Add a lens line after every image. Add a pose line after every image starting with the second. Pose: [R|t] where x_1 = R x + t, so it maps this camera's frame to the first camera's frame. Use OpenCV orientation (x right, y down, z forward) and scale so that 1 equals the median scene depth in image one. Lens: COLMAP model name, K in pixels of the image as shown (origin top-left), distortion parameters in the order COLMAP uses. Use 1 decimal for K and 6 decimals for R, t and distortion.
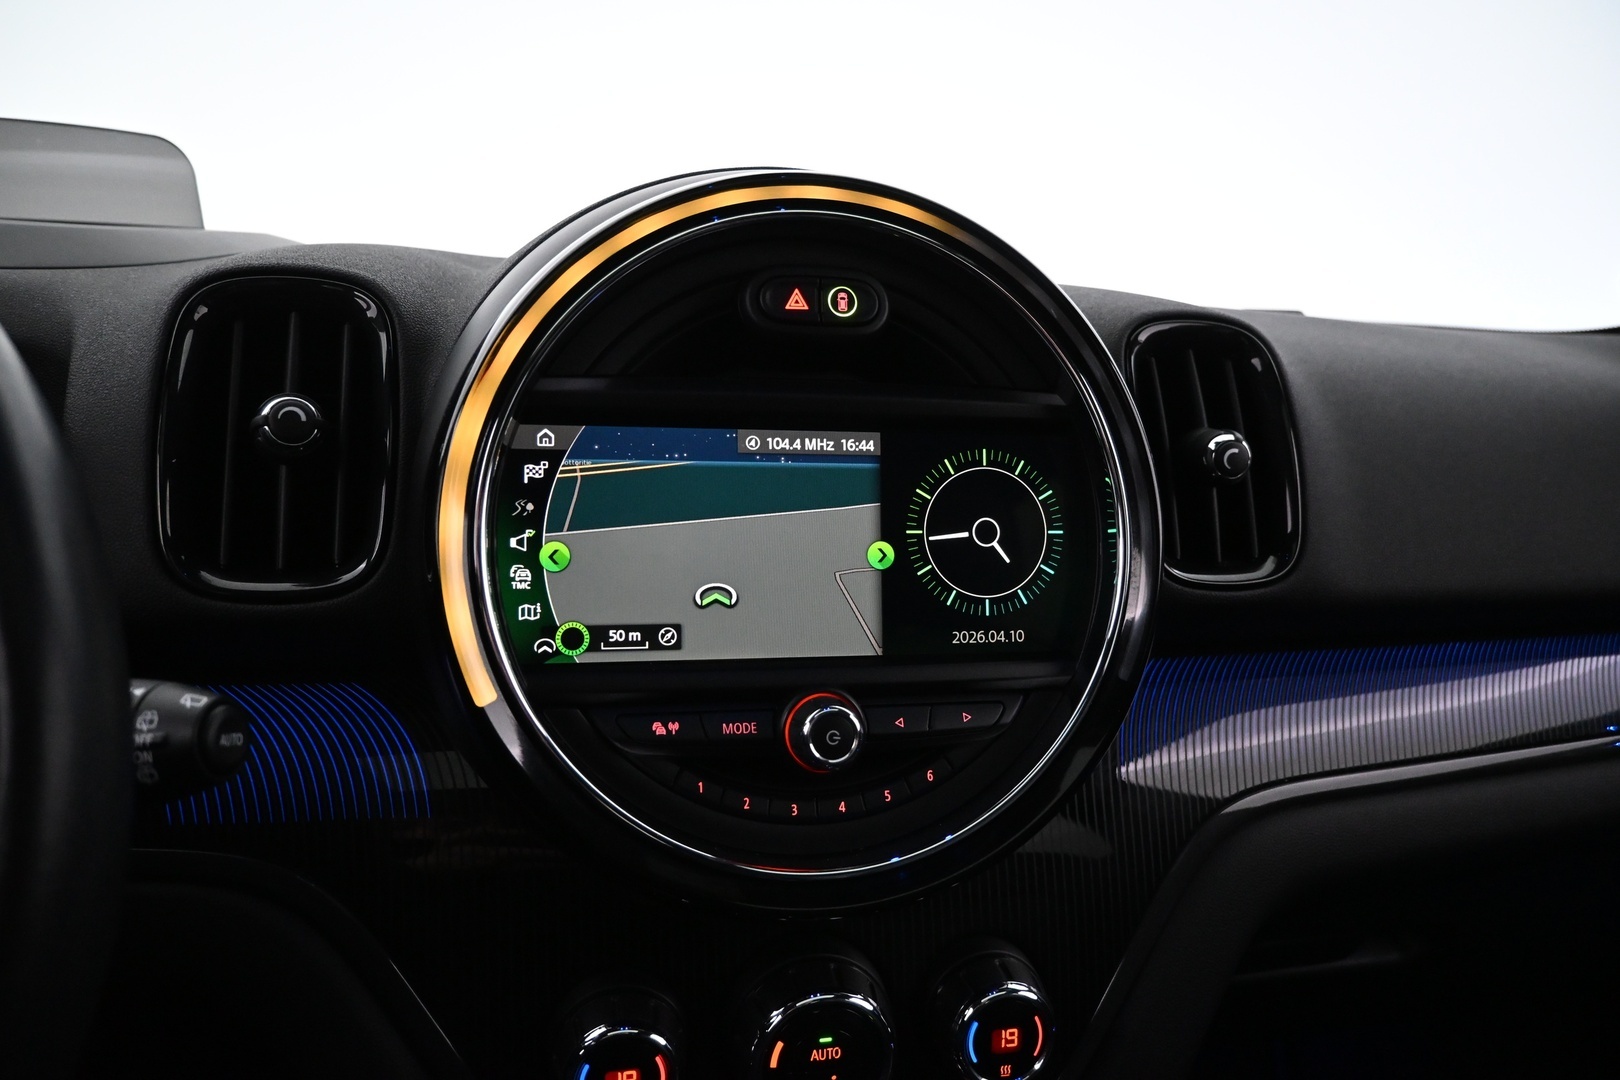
lens RADIAL K [[1101.3, 0, 808.9], [0, 1101.3, 542.2], [0, 0, 1]] dist [0.001177, -0.003023]
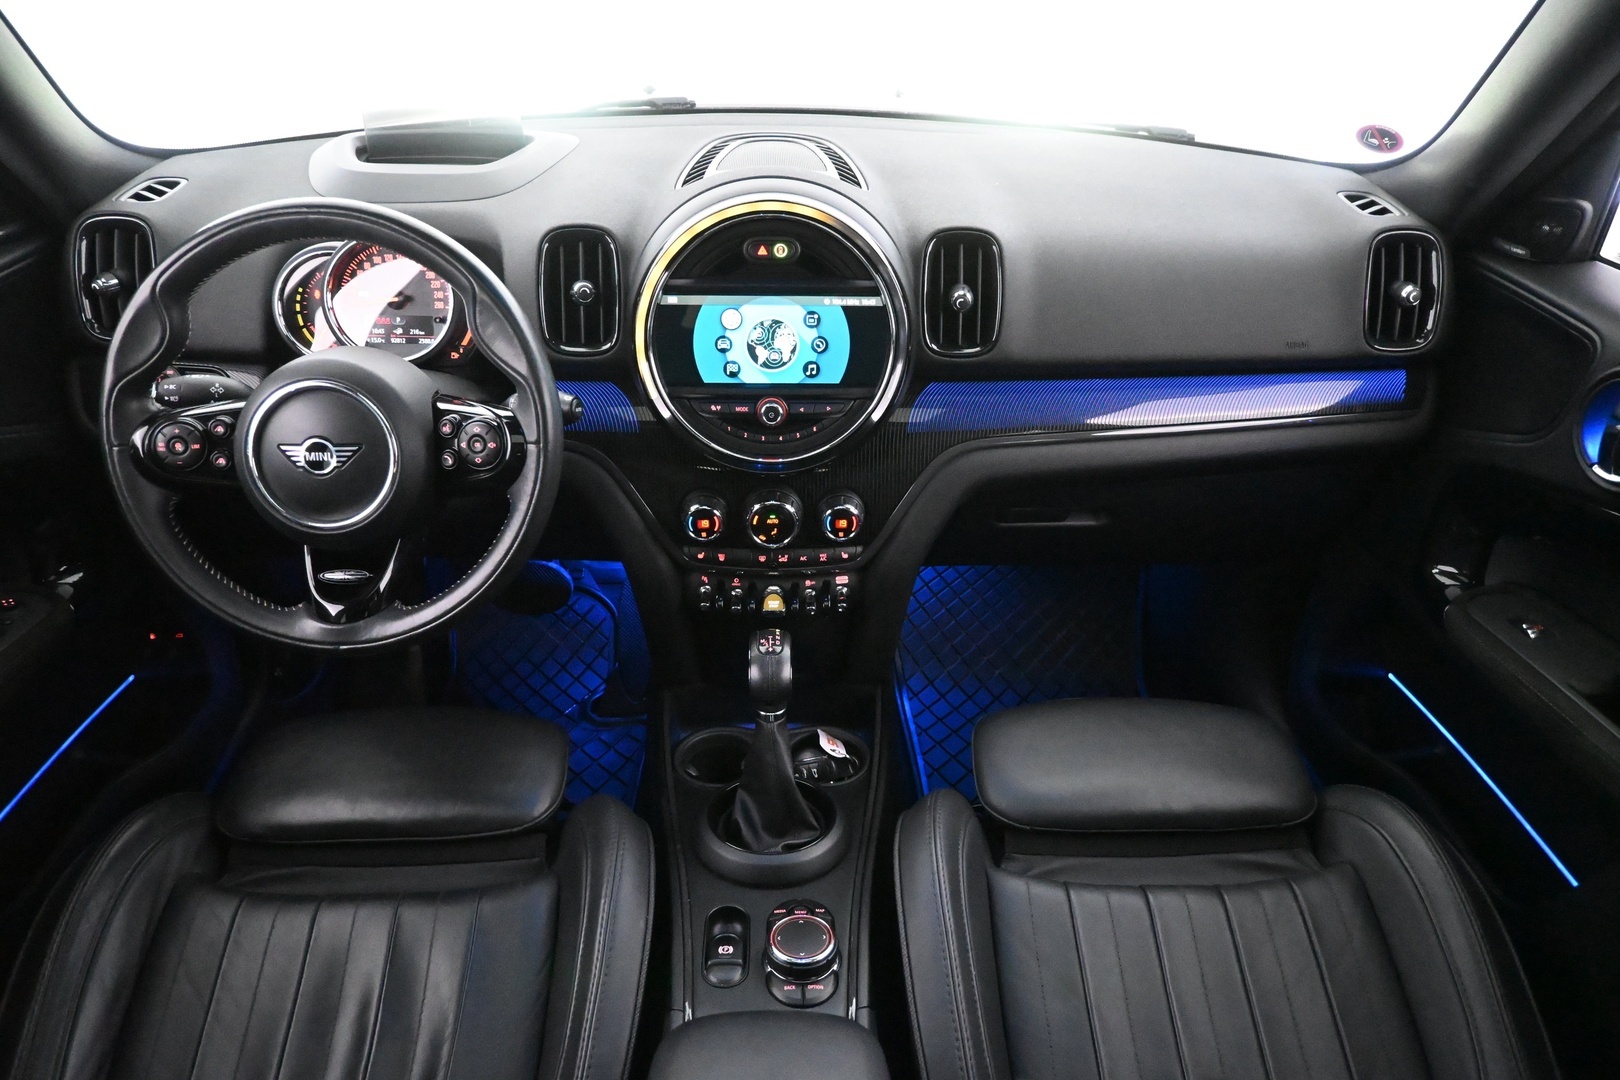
lens RADIAL K [[1101.3, 0, 821.0], [0, 1101.3, 537.2], [0, 0, 1]] dist [0.001177, -0.003023]
pose [[0.983023, 0.073667, -0.168042, 0.617022], [-0.013094, 0.941692, 0.336222, -0.459322], [0.183012, -0.328313, 0.926670, -1.634202]]
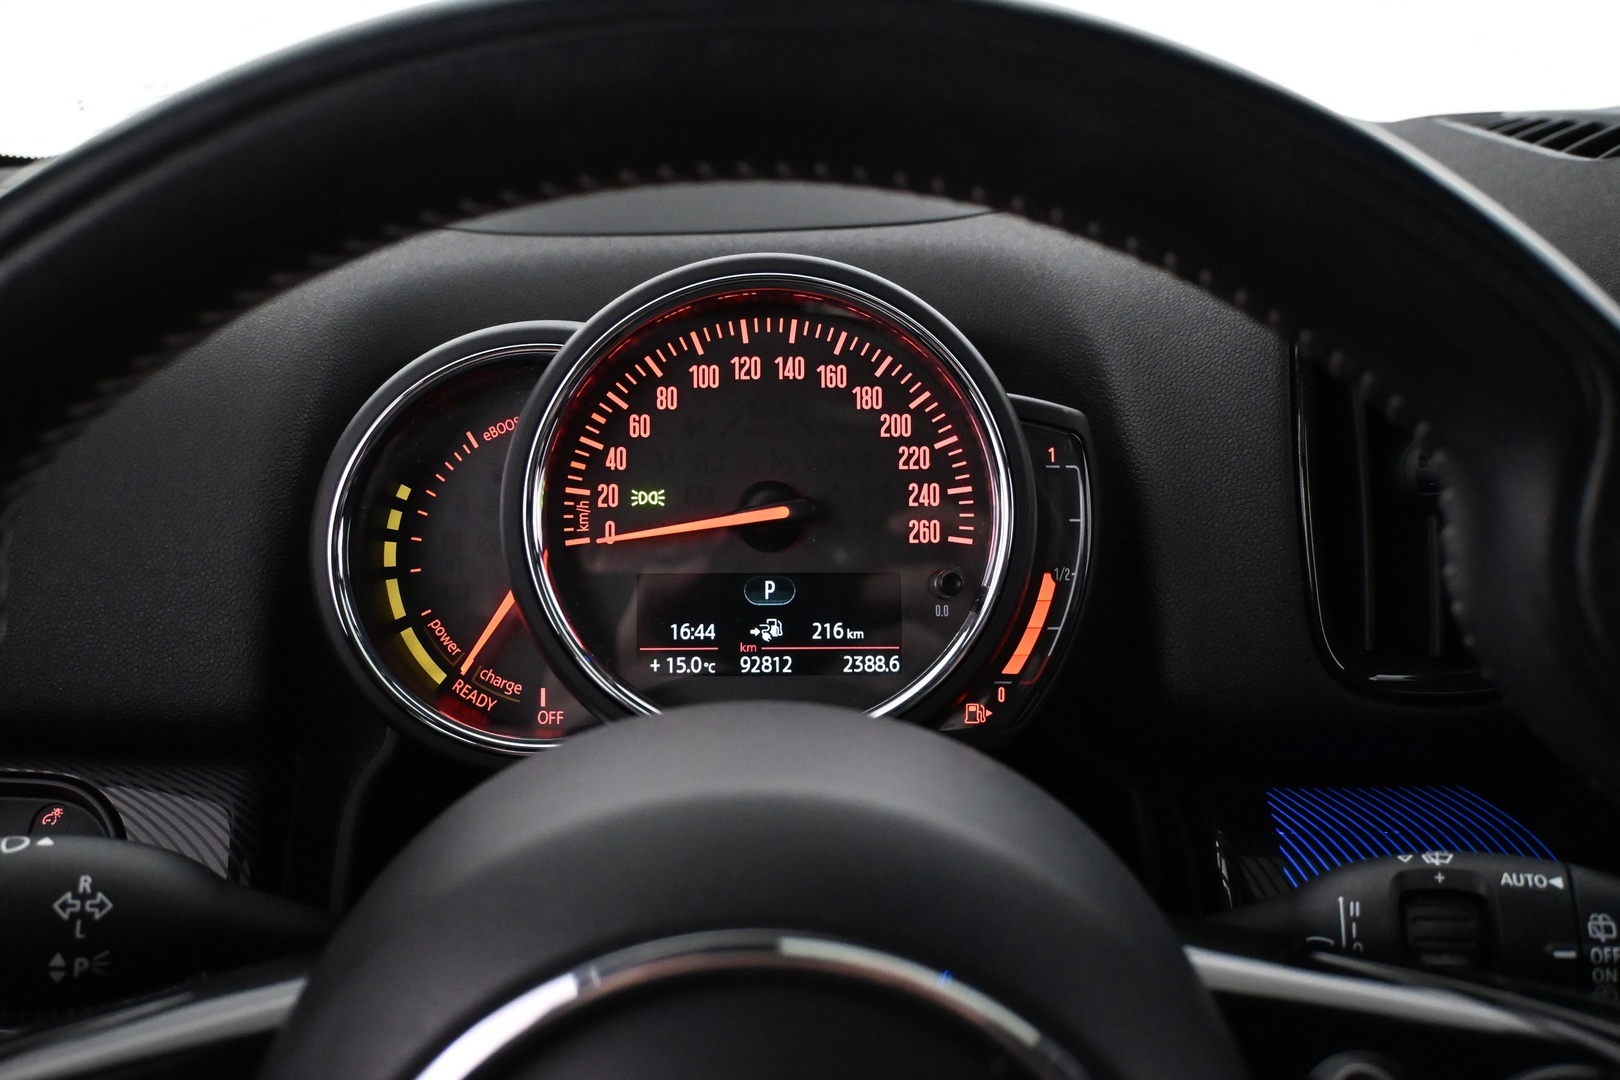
lens RADIAL K [[1471.8, 0, 817.6], [0, 1471.8, 527.7], [0, 0, 1]] dist [0.009703, 0.009125]
pose [[0.988044, 0.009613, -0.153873, -0.745390], [0.010030, 0.991932, 0.126376, -0.197341], [0.153846, -0.126409, 0.979976, -0.057977]]
